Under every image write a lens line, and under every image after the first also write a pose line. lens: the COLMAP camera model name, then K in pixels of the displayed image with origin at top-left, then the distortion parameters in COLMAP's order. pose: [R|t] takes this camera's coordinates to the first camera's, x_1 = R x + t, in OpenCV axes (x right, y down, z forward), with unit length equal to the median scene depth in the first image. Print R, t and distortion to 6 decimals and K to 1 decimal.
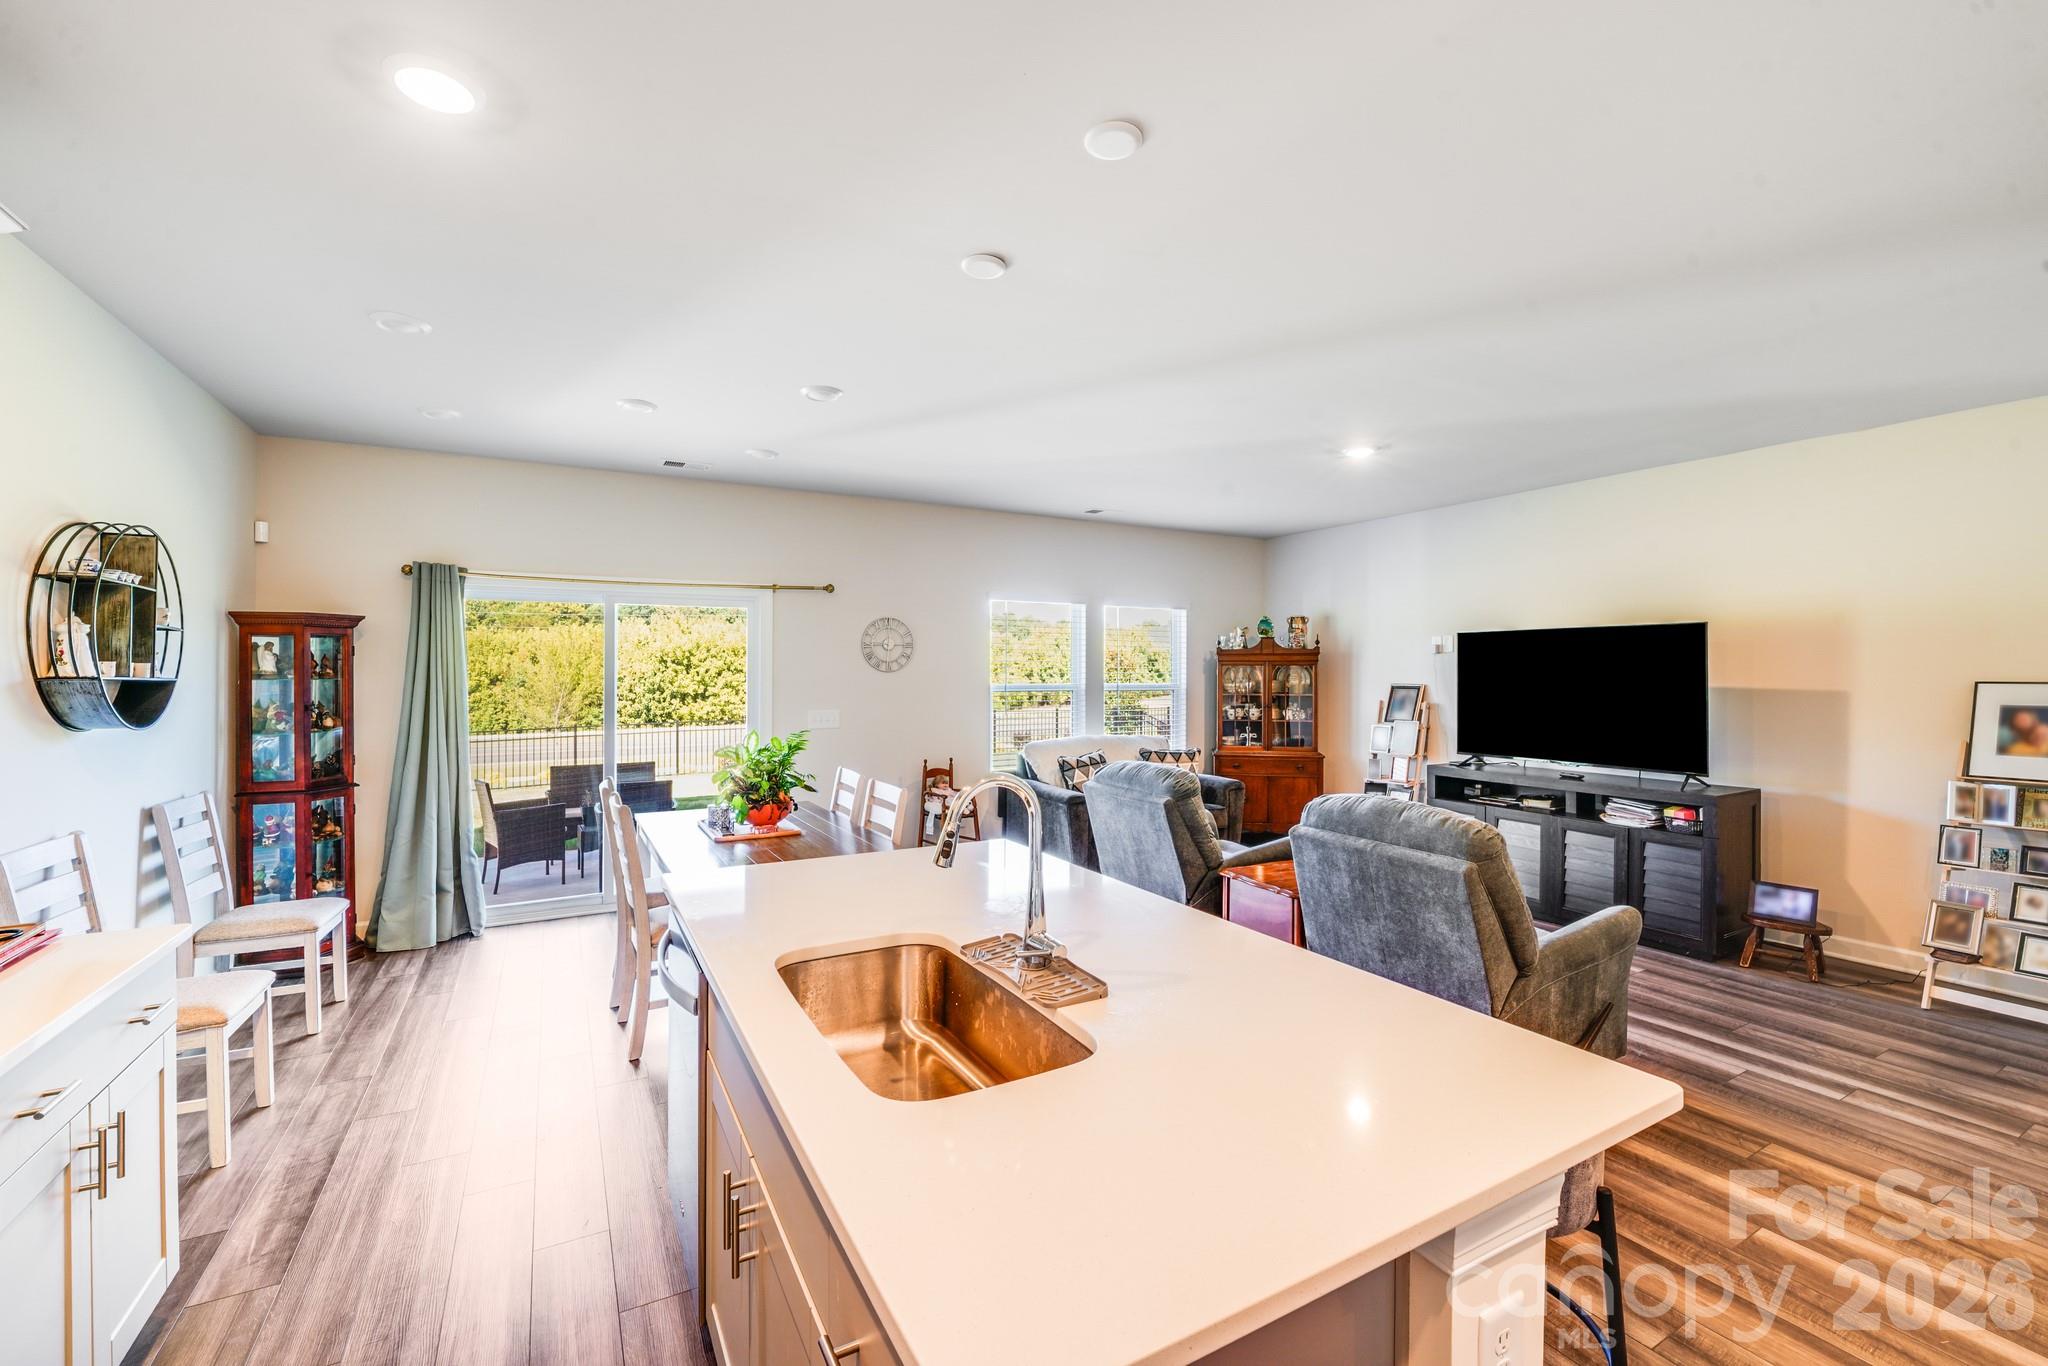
lens RADIAL K [[852.3, 0, 1024.0], [0, 852.3, 683.0], [0, 0, 1]] dist [-0.002851, -0.000607]
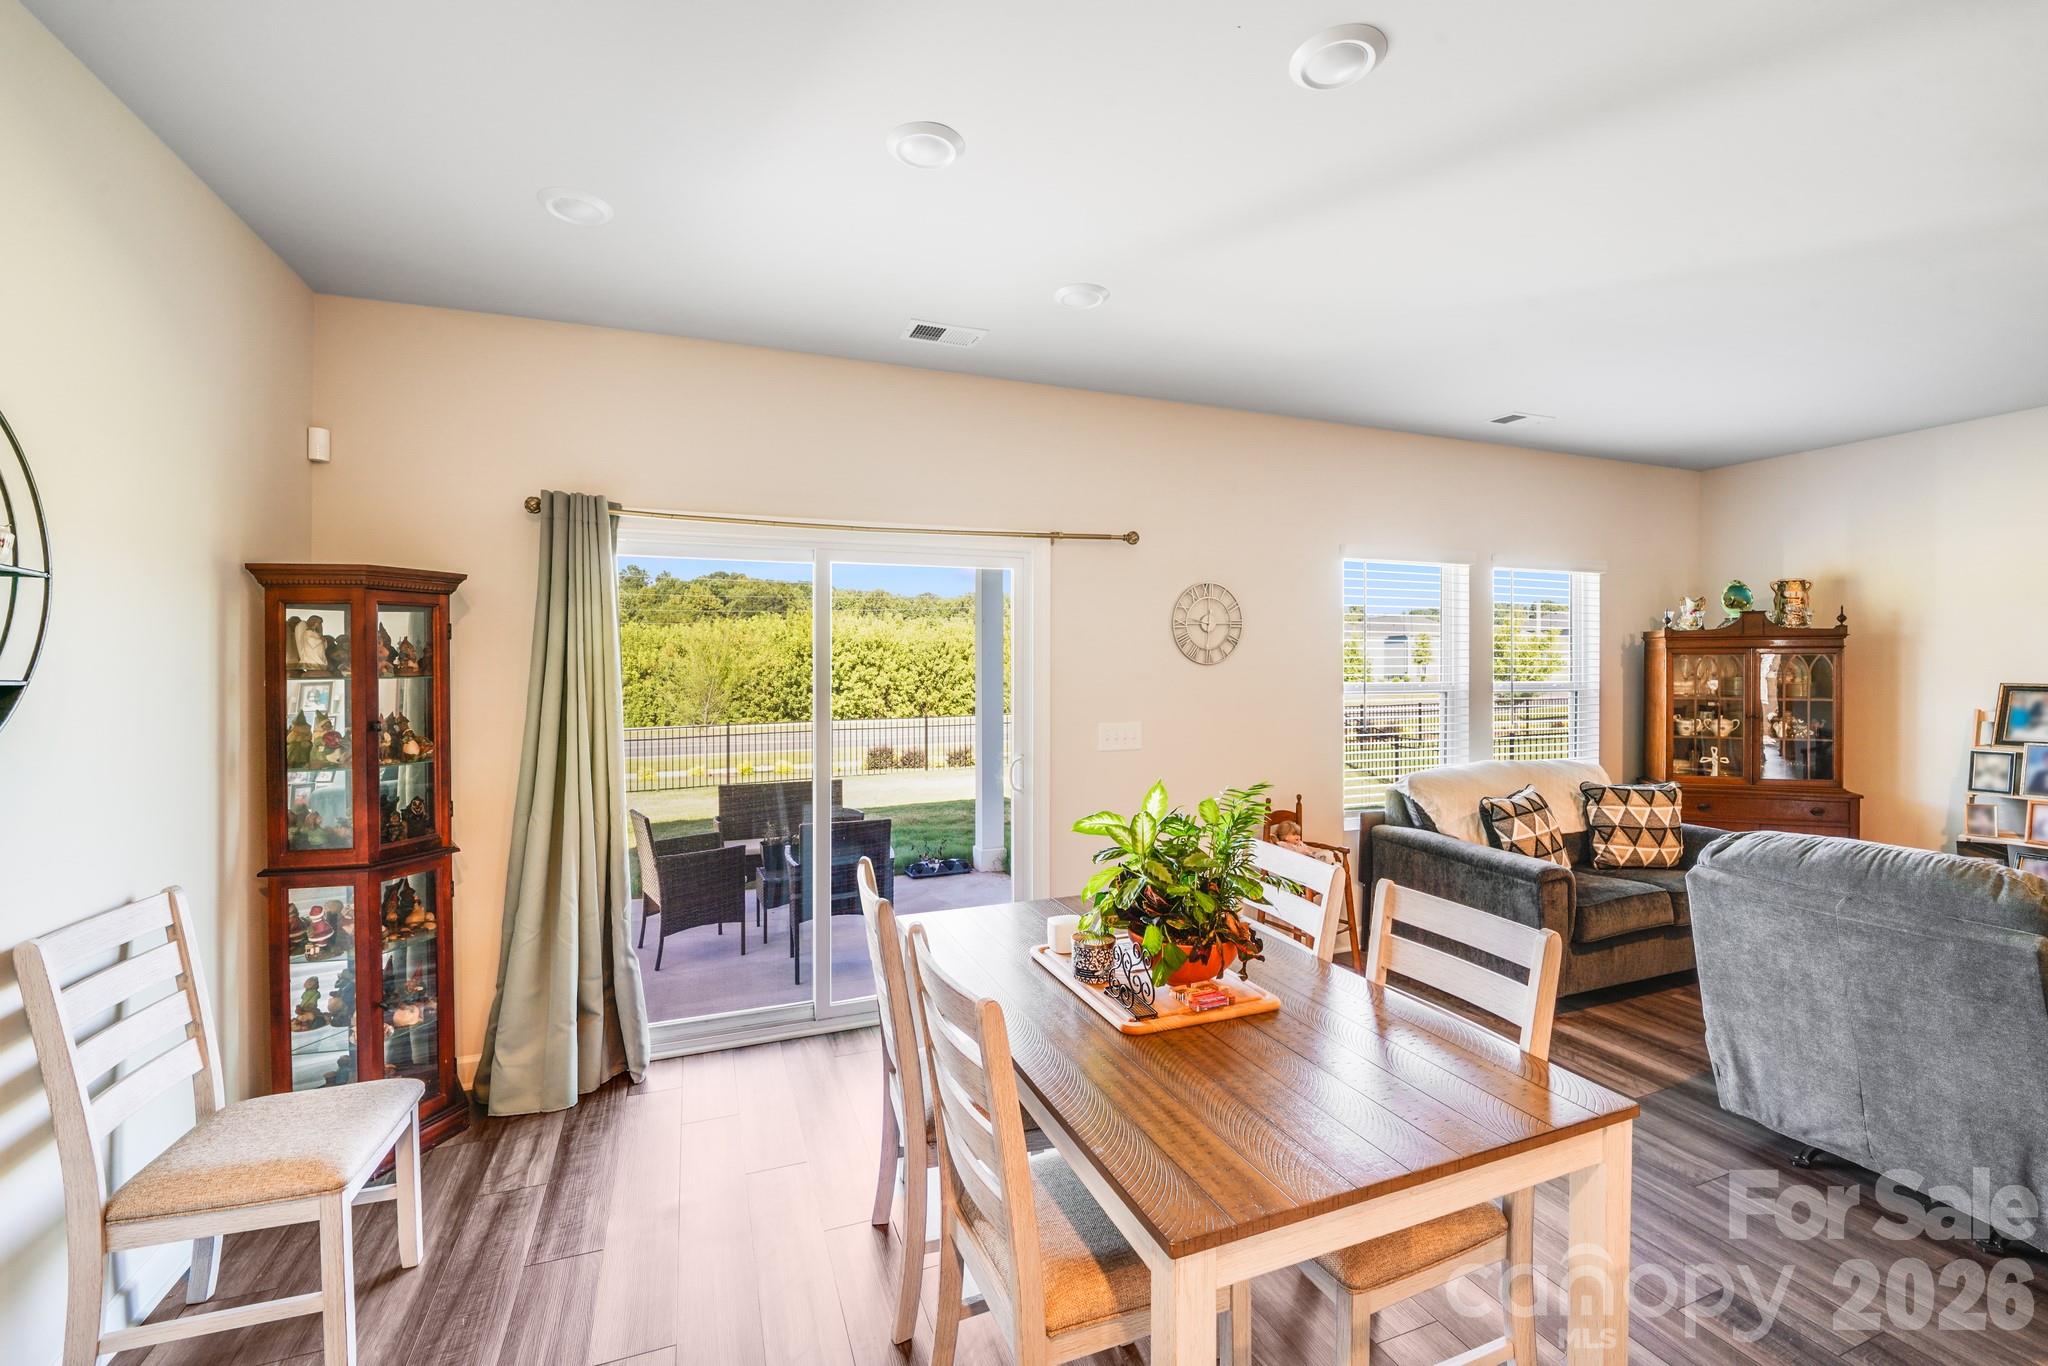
lens RADIAL K [[852.3, 0, 1024.0], [0, 852.3, 683.0], [0, 0, 1]] dist [-0.002851, -0.000607]
pose [[0.990738, 0.001132, -0.135782, -0.272474], [-0.000107, 0.999971, 0.007558, -0.004882], [0.135787, -0.007474, 0.990710, 0.414114]]
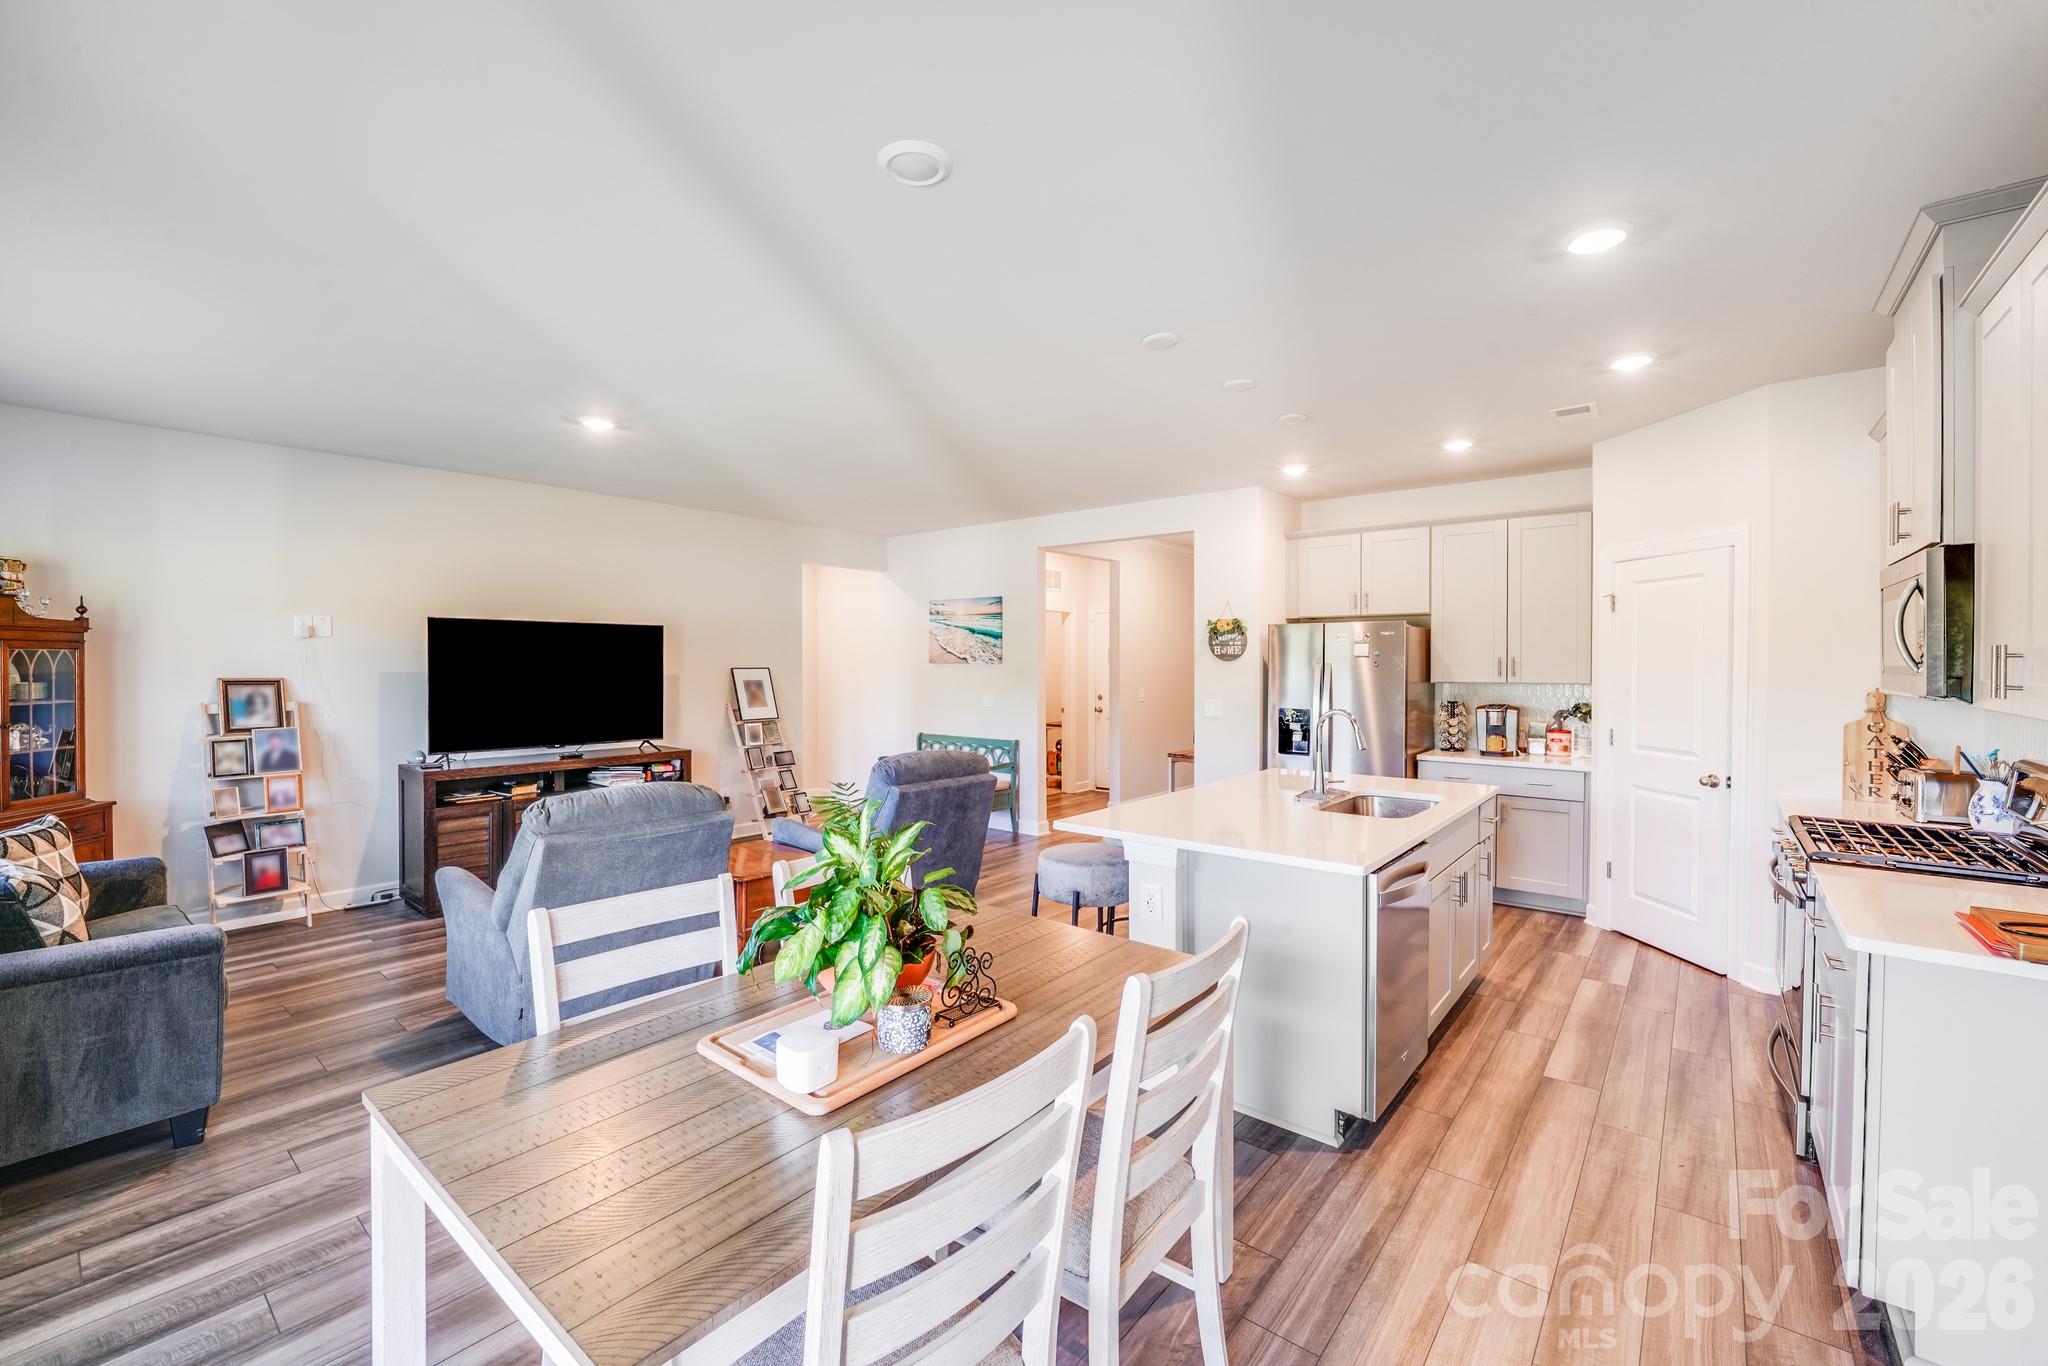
lens RADIAL K [[852.3, 0, 1024.0], [0, 852.3, 683.0], [0, 0, 1]] dist [-0.002851, -0.000607]
pose [[-0.376923, -0.023705, 0.925941, -0.649829], [0.008298, 0.999546, 0.028967, -0.013678], [-0.926207, 0.018602, -0.376555, 0.931167]]
